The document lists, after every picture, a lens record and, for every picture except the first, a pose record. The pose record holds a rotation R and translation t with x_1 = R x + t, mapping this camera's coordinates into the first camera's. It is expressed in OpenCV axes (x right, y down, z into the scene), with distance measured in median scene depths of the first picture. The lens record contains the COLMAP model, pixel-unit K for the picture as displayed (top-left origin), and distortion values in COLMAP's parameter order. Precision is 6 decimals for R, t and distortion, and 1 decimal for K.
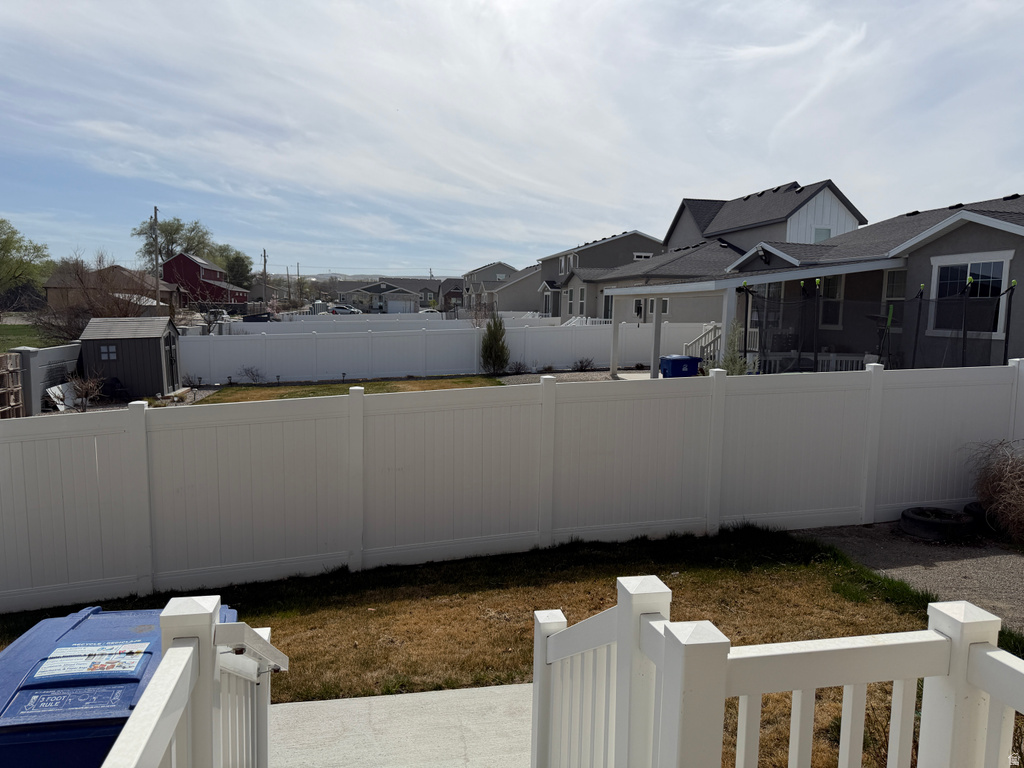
lens RADIAL K [[718.6, 0, 512.0], [0, 718.6, 384.0], [0, 0, 1]] dist [0.034352, -0.035616]
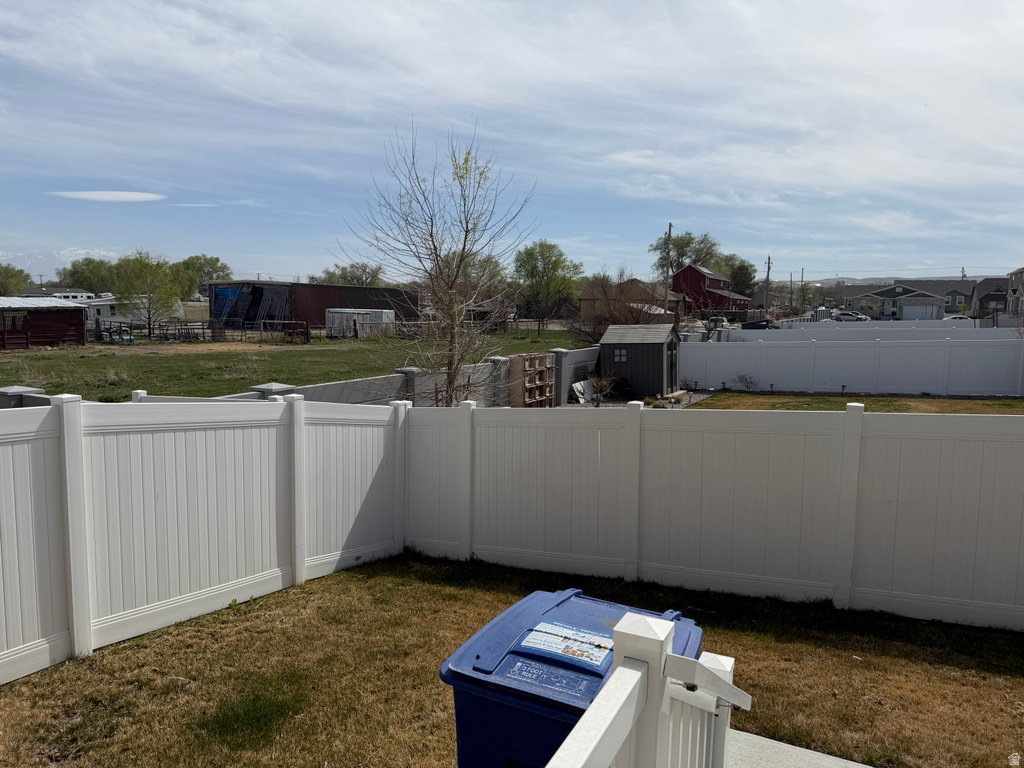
lens RADIAL K [[708.9, 0, 508.2], [0, 708.9, 382.5], [0, 0, 1]] dist [0.045332, -0.057900]
pose [[0.782117, 0.055859, -0.620623, -0.002685], [-0.062514, 0.997983, 0.011043, -0.002197], [0.619989, 0.030161, 0.784031, 0.021734]]
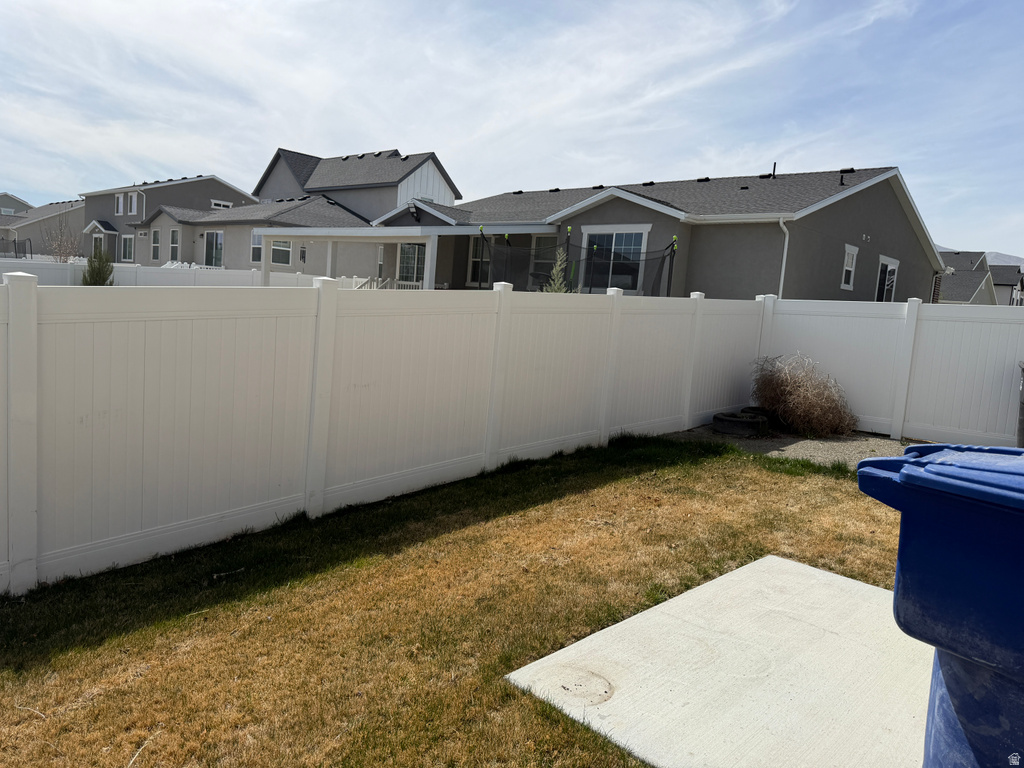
lens RADIAL K [[710.8, 0, 512.0], [0, 710.8, 384.0], [0, 0, 1]] dist [0.085536, -0.123019]
pose [[0.817007, -0.021755, 0.576218, -0.270462], [-0.004803, 0.998997, 0.044526, 0.044727], [-0.576608, -0.039146, 0.816083, 0.140112]]
